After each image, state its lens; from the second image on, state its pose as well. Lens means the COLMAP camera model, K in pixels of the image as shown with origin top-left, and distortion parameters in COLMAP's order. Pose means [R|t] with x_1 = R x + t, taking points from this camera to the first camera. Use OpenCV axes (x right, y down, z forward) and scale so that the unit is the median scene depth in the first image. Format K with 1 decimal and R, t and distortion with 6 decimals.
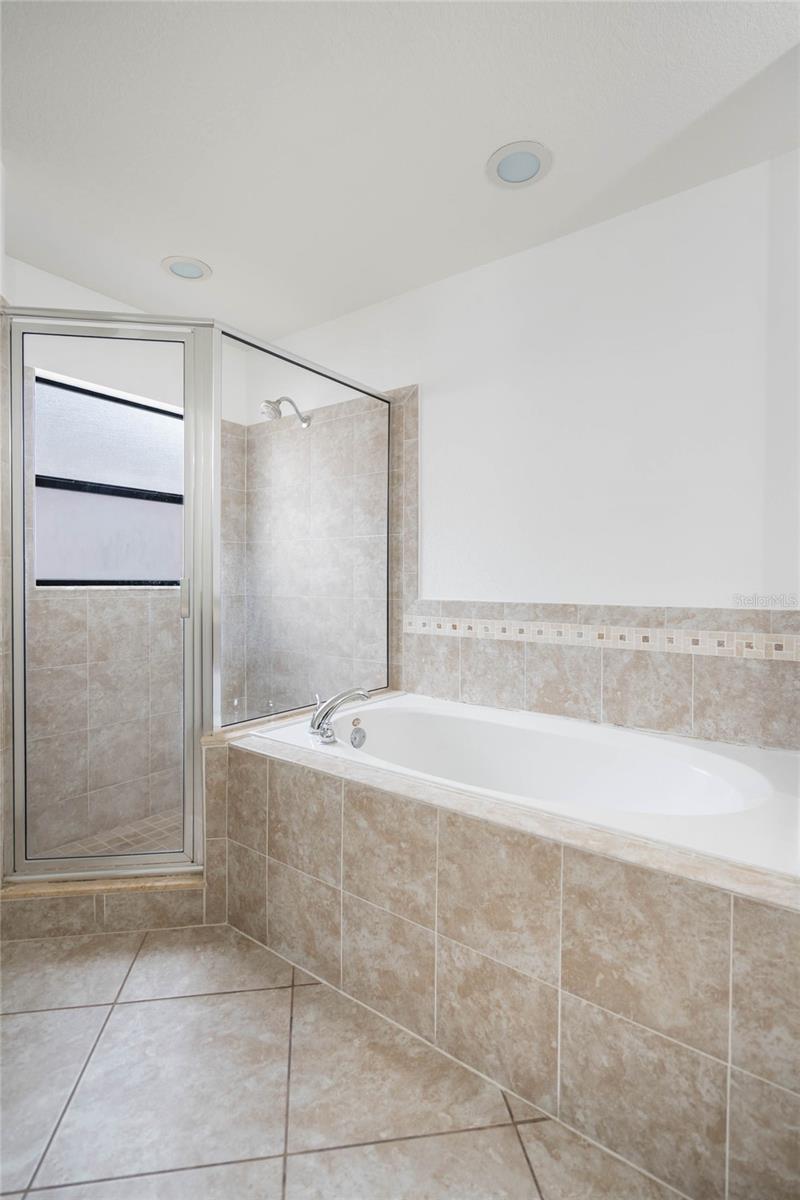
lens RADIAL K [[558.2, 0, 403.7], [0, 558.2, 597.6], [0, 0, 1]] dist [-0.001311, 0.000978]
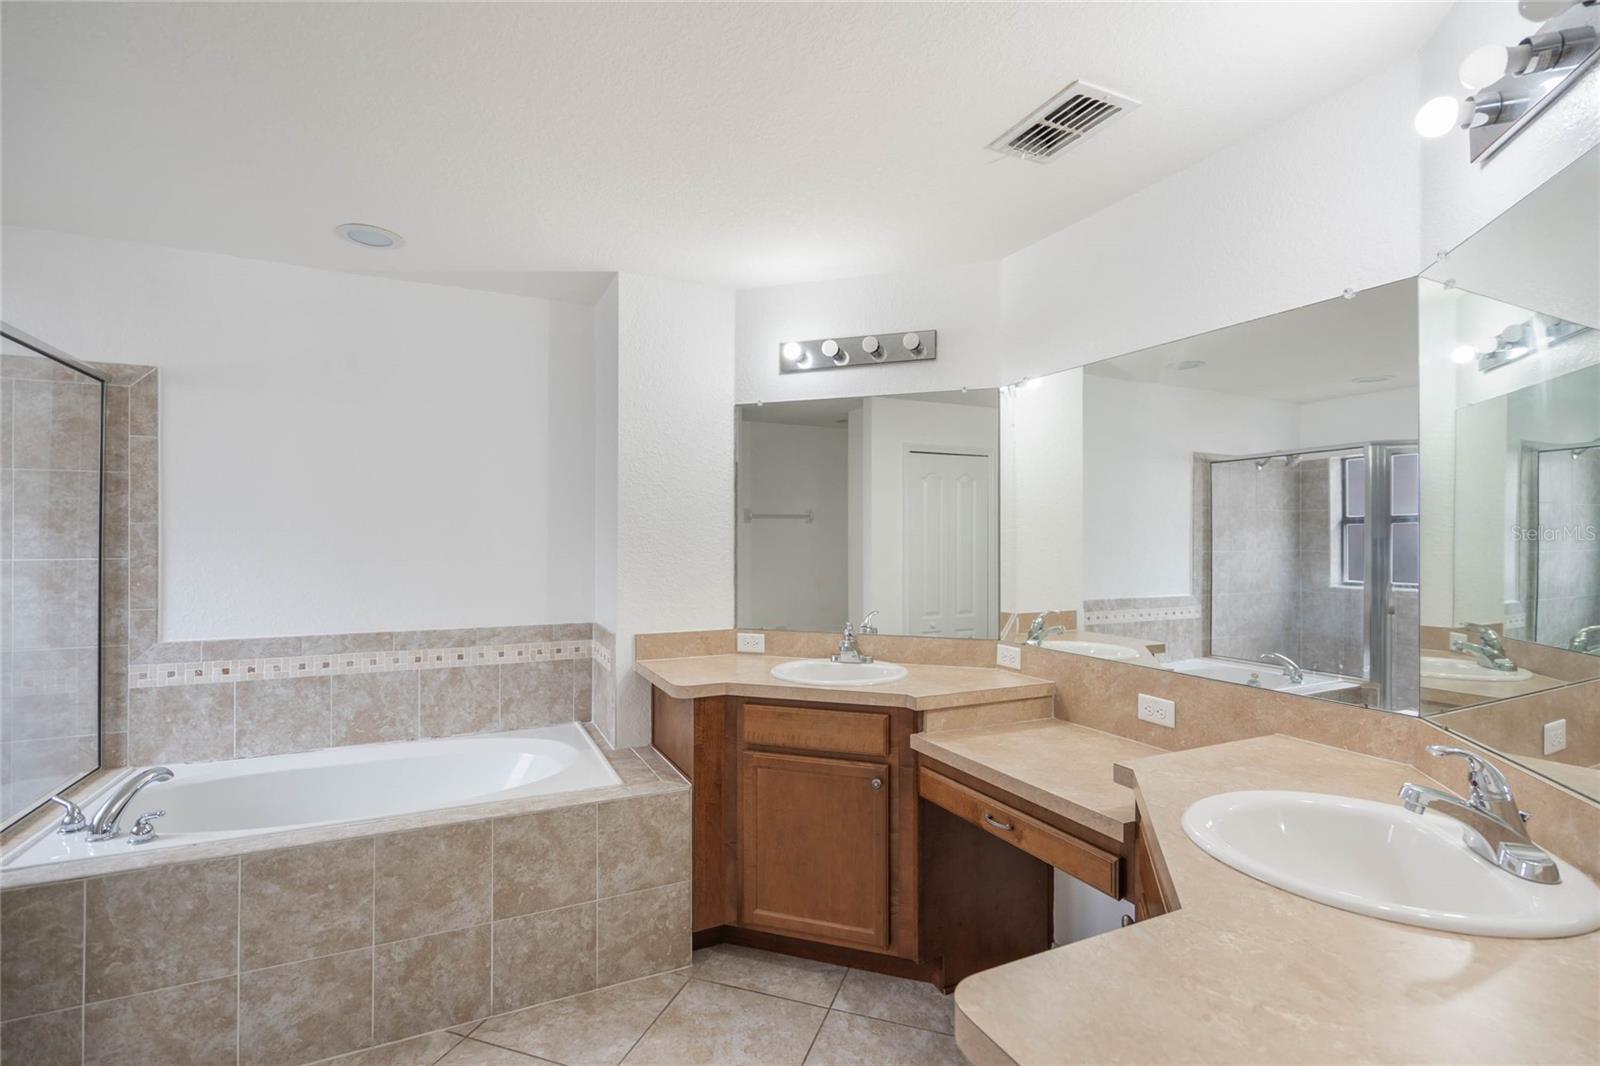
lens RADIAL K [[744.3, 0, 813.3], [0, 744.3, 534.2], [0, 0, 1]] dist [-0.001311, 0.000978]
pose [[0.440624, 0.002830, 0.897687, -0.658223], [0.021198, 0.999683, -0.013556, -0.149948], [-0.897441, 0.025003, 0.440425, -0.366479]]
